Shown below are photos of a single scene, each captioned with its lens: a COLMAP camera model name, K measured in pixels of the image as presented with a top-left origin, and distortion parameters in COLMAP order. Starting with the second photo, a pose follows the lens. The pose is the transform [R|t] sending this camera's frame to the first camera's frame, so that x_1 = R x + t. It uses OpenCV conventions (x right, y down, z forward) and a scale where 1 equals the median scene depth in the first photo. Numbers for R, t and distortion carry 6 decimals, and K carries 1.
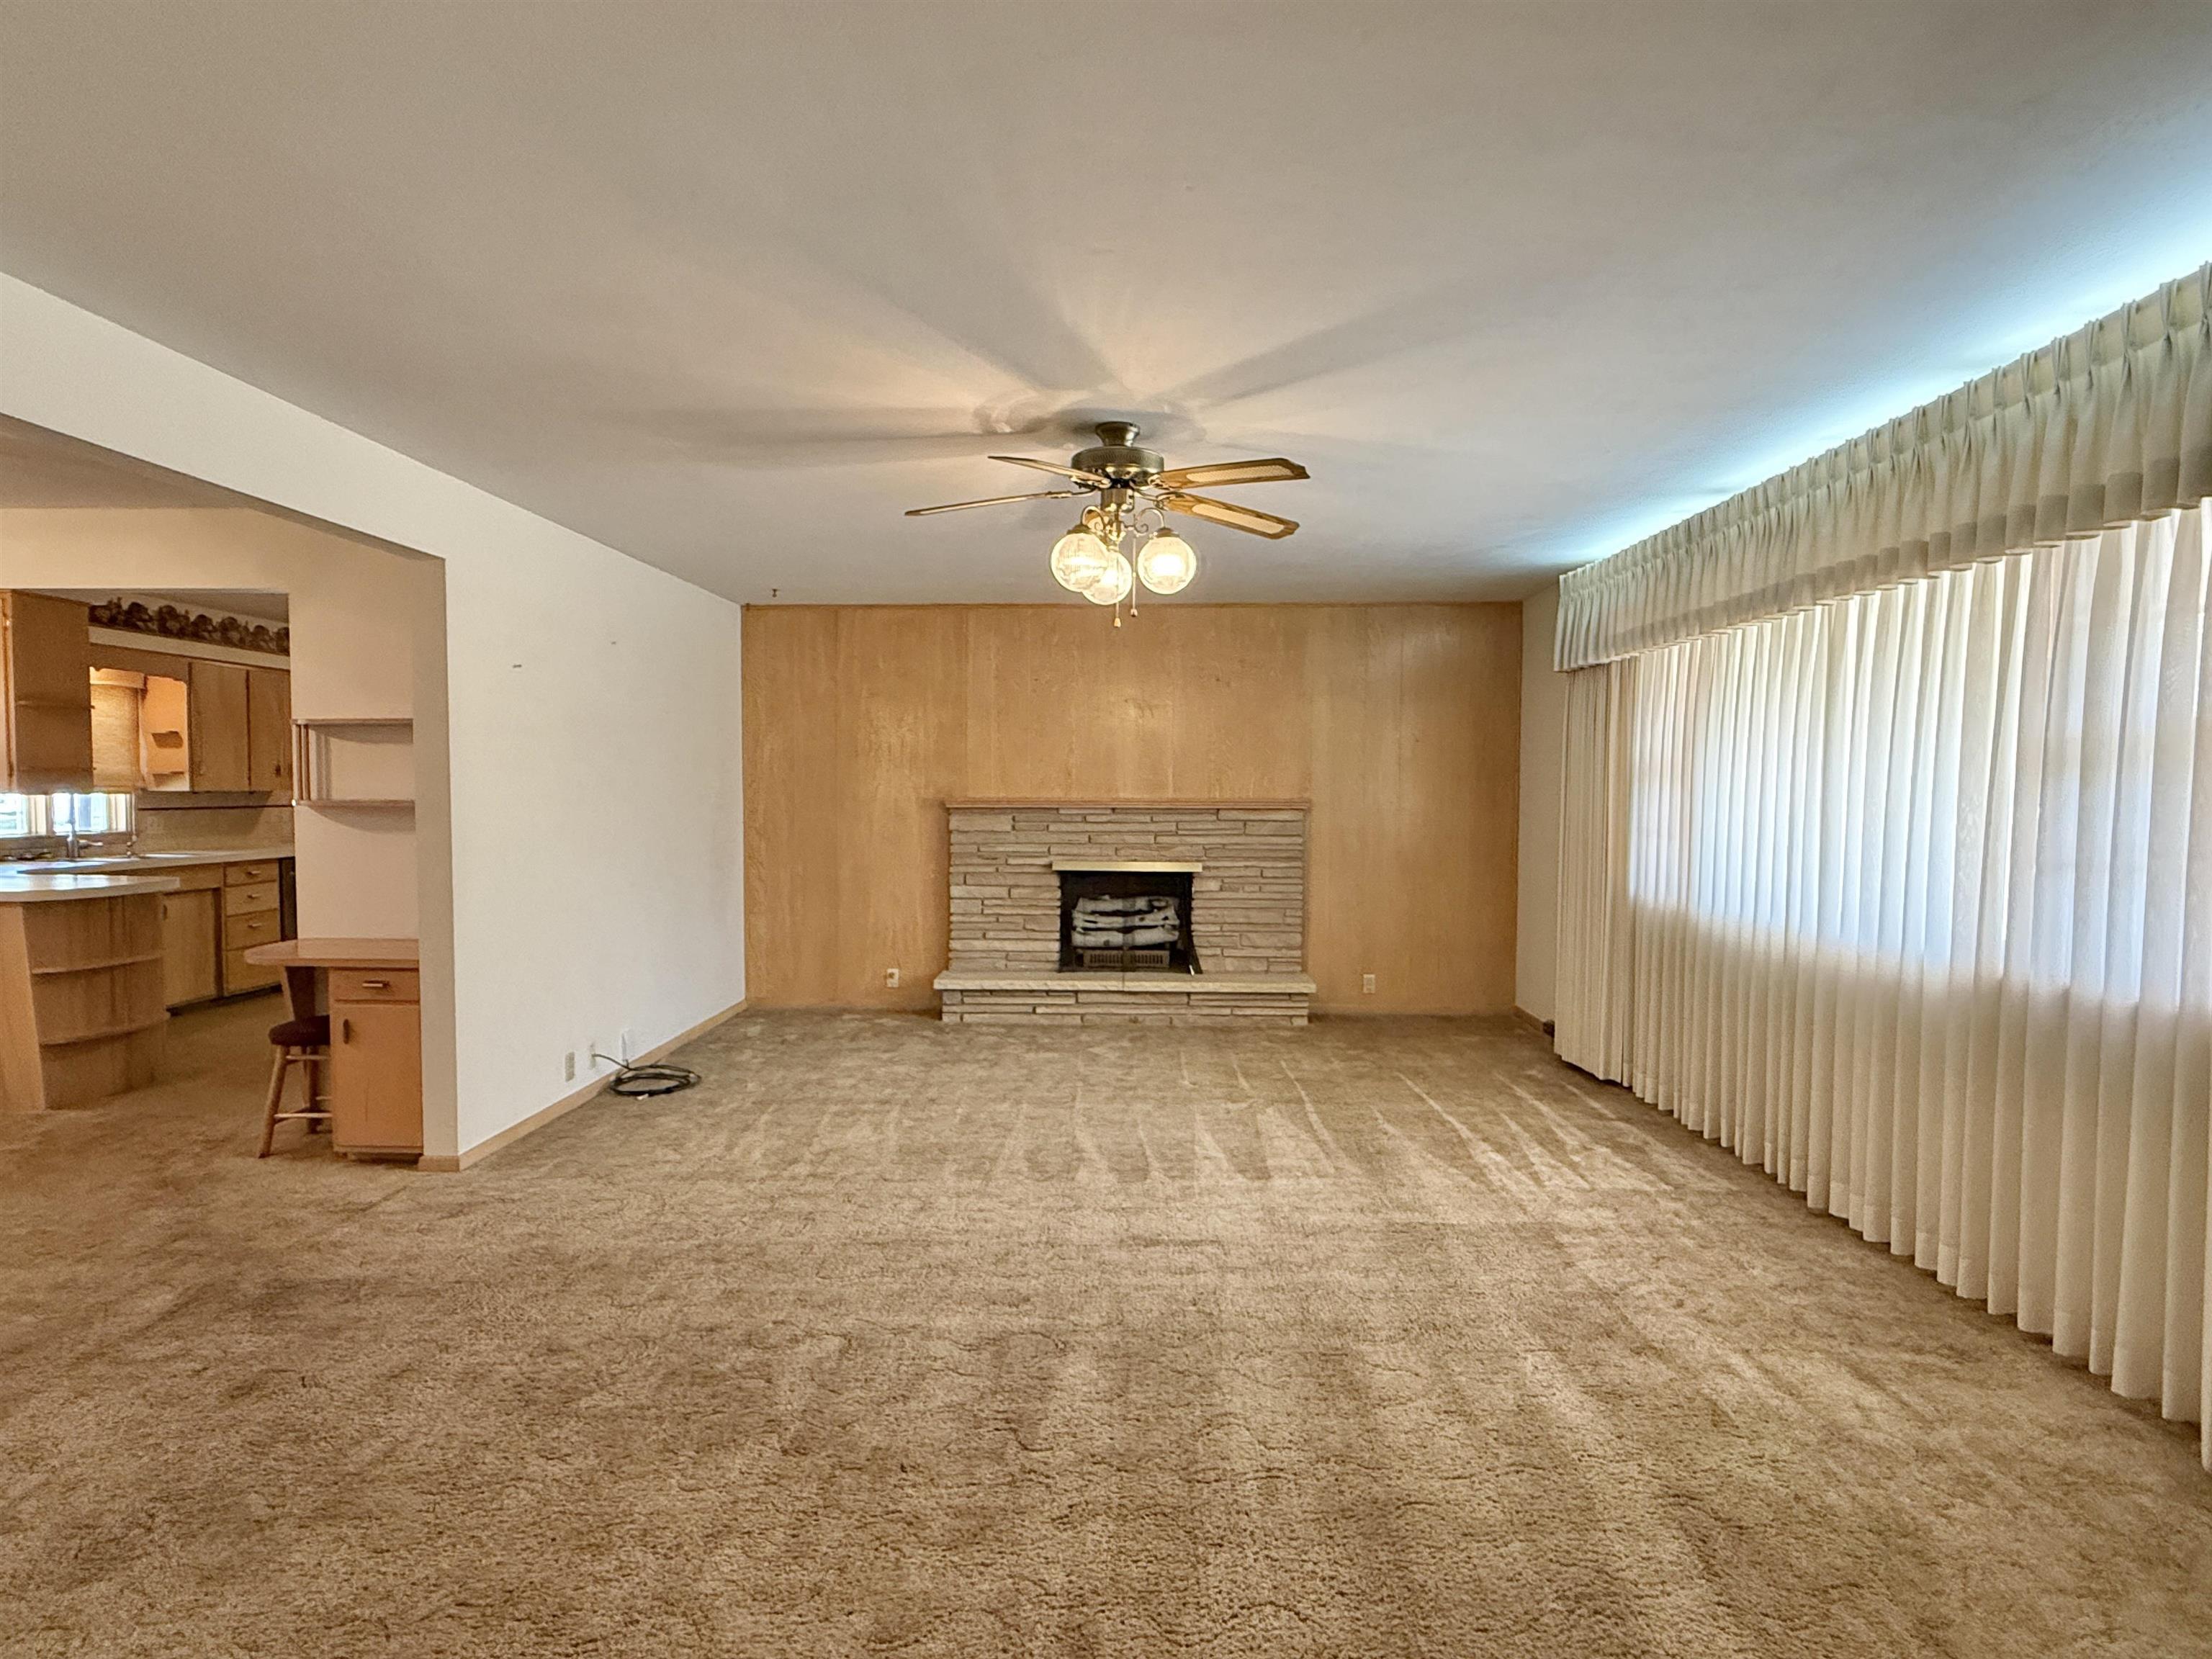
lens RADIAL K [[1127.4, 0, 1096.9], [0, 1127.4, 830.5], [0, 0, 1]] dist [-0.004223, 0.002108]
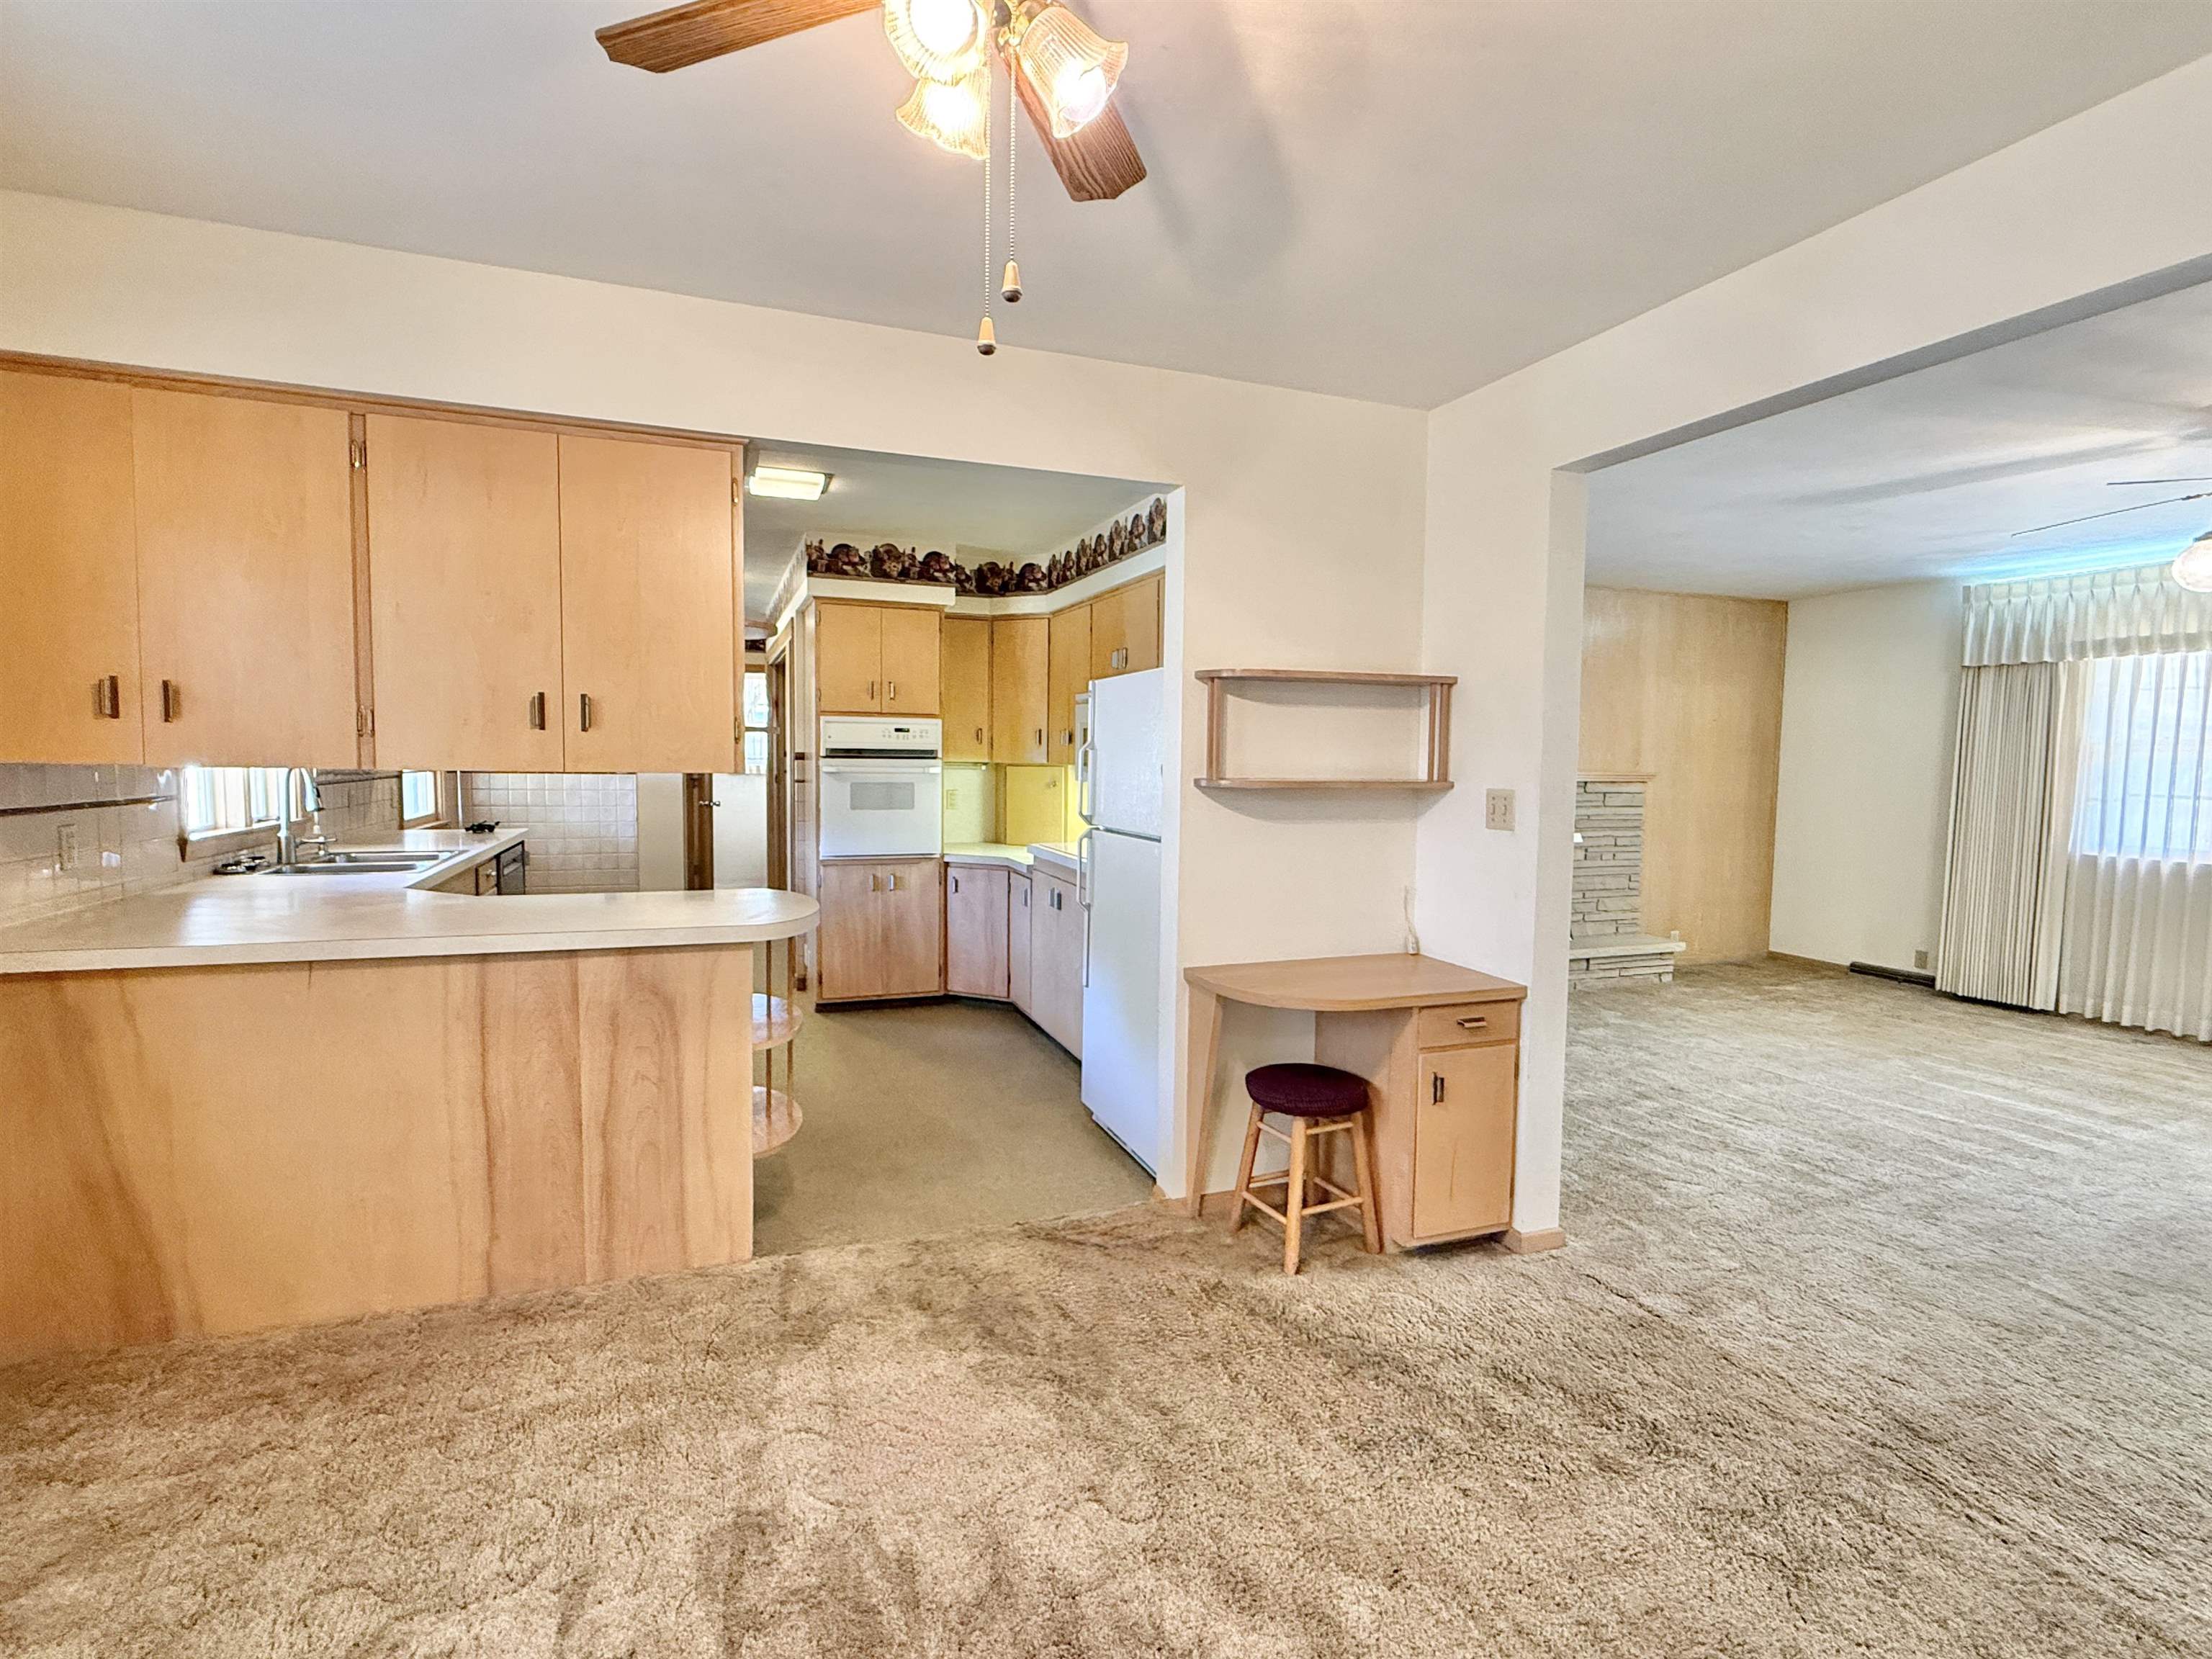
lens RADIAL K [[1060.4, 0, 1097.7], [0, 1060.4, 827.0], [0, 0, 1]] dist [-0.001361, -0.000520]
pose [[0.925605, -0.018278, 0.378050, -1.148912], [0.005523, 0.999379, 0.034797, -0.023073], [-0.378451, -0.030121, 0.925131, 0.434327]]
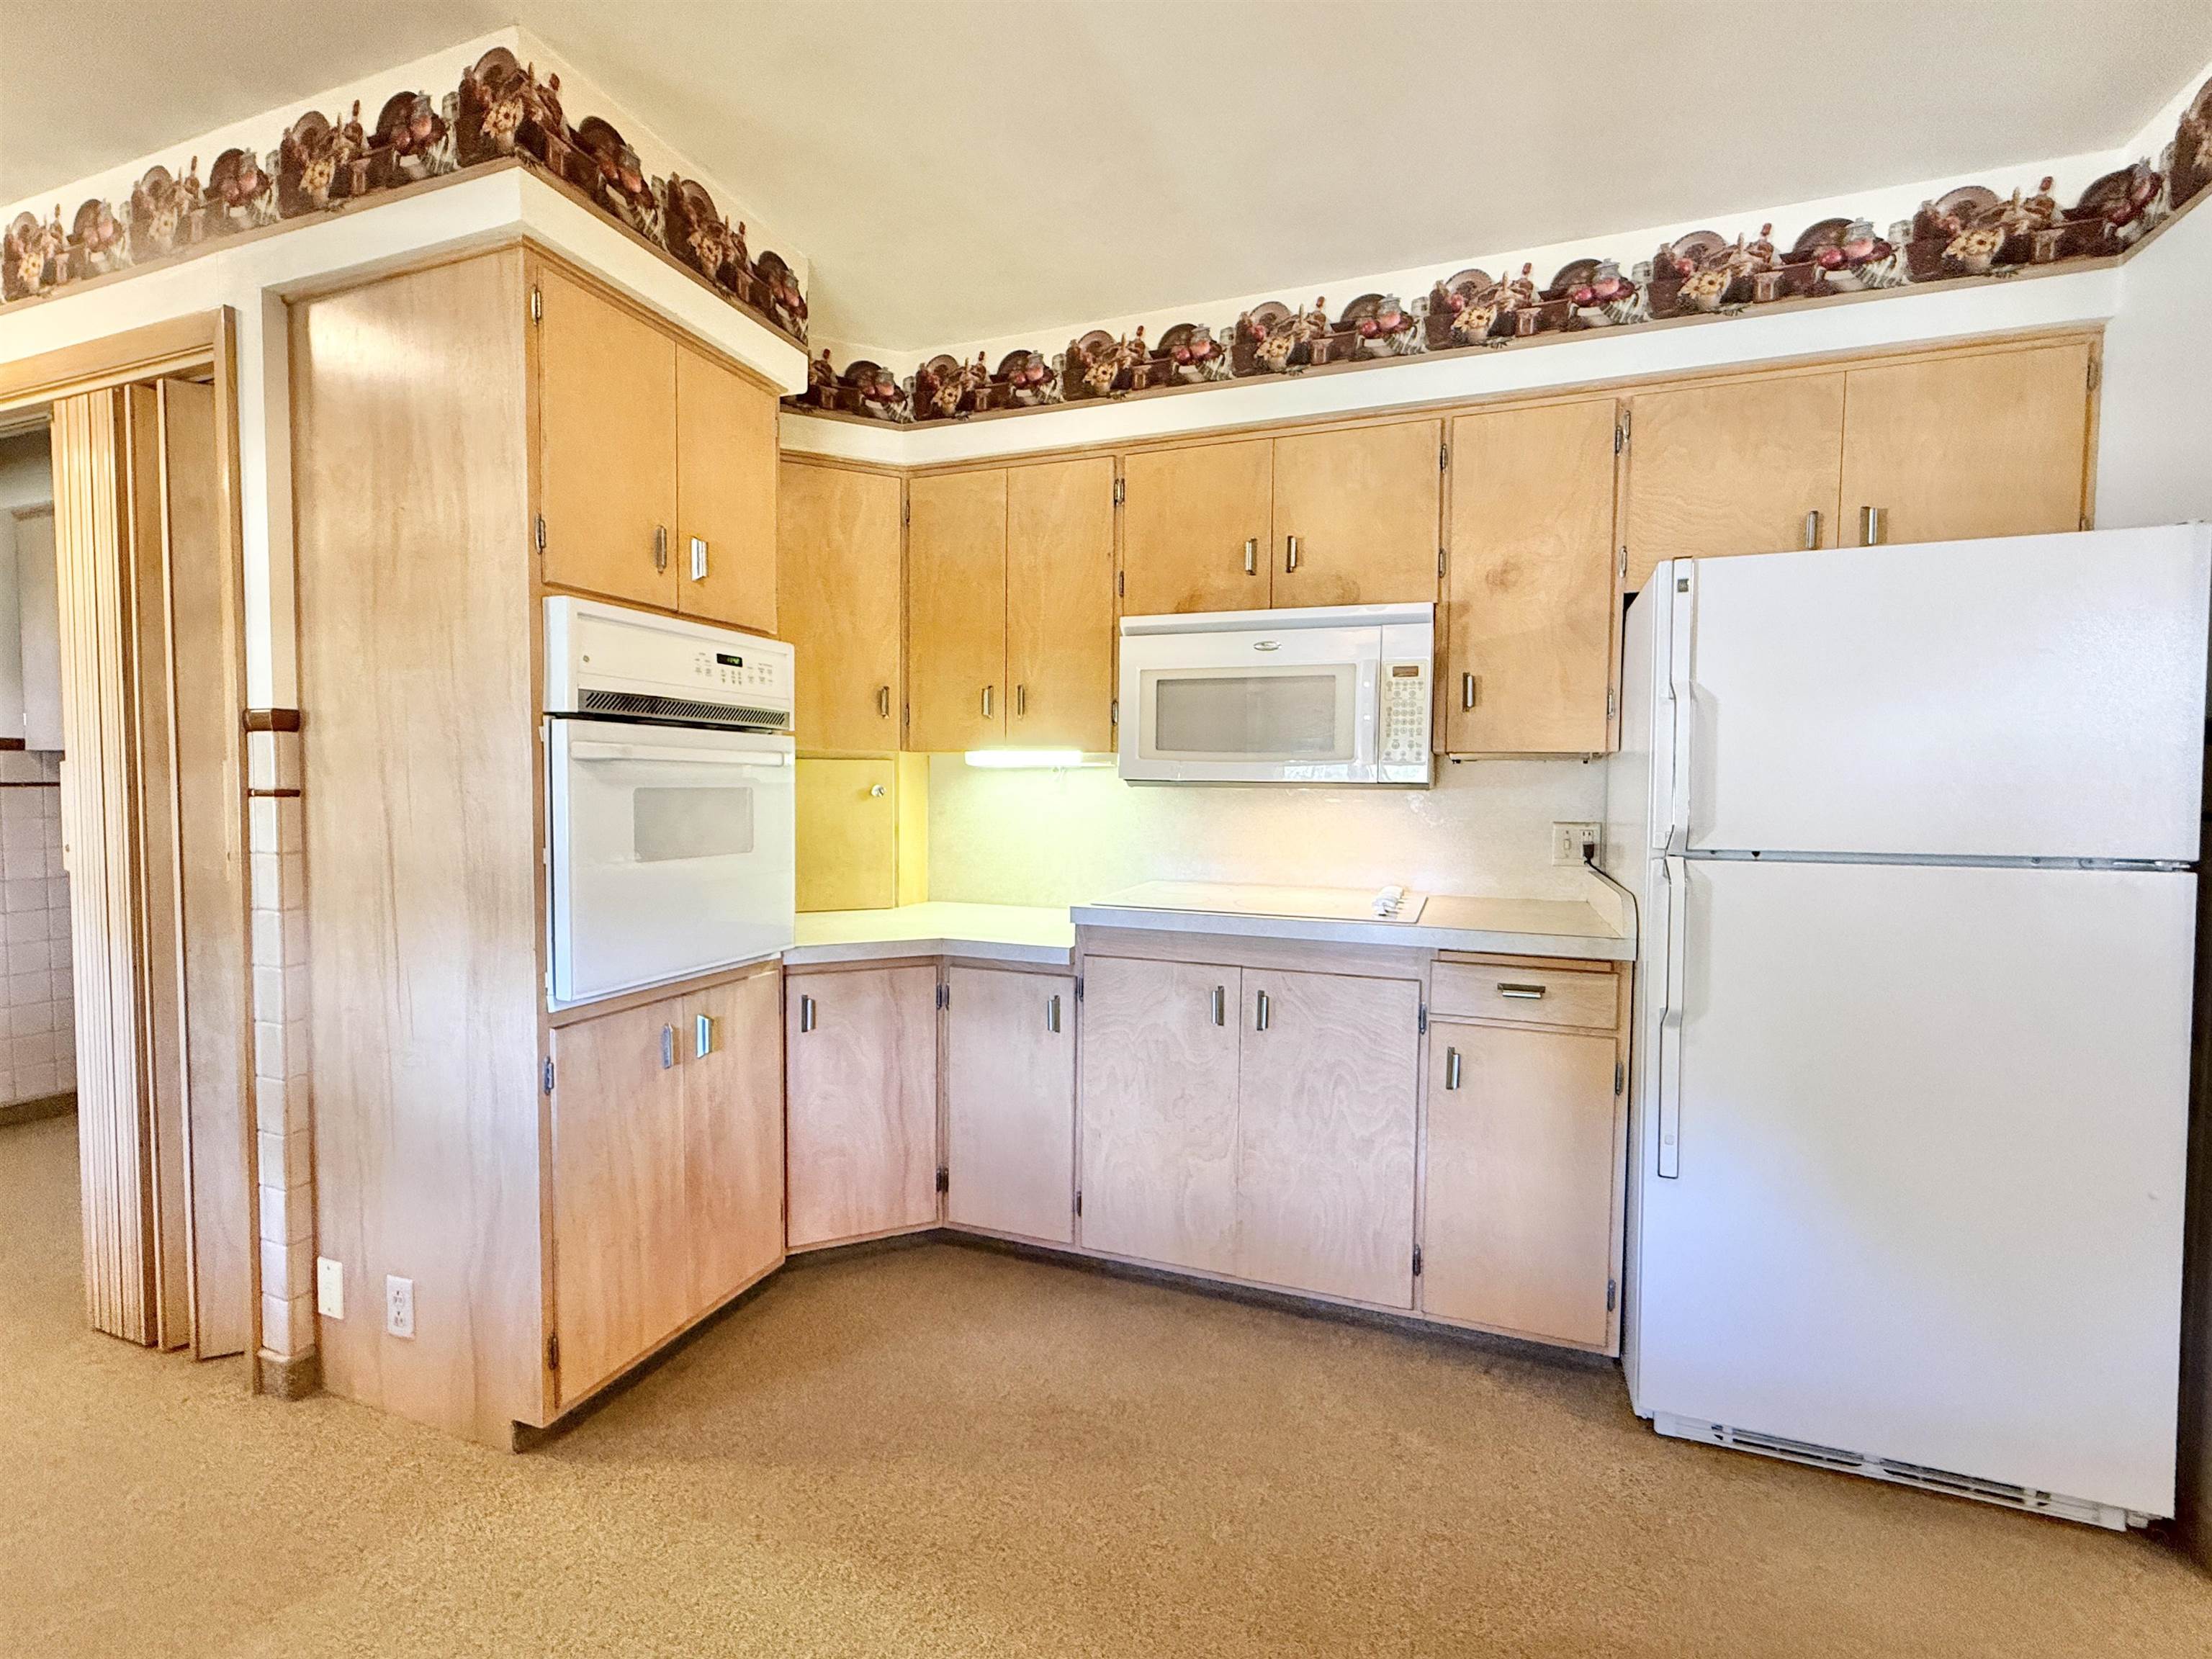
lens RADIAL K [[985.3, 0, 1097.2], [0, 985.3, 825.2], [0, 0, 1]] dist [0.002469, -0.000349]
pose [[0.319298, -0.040451, 0.946791, -1.299160], [0.031234, 0.998995, 0.032148, -0.025403], [-0.947139, 0.019308, 0.320241, 1.460430]]
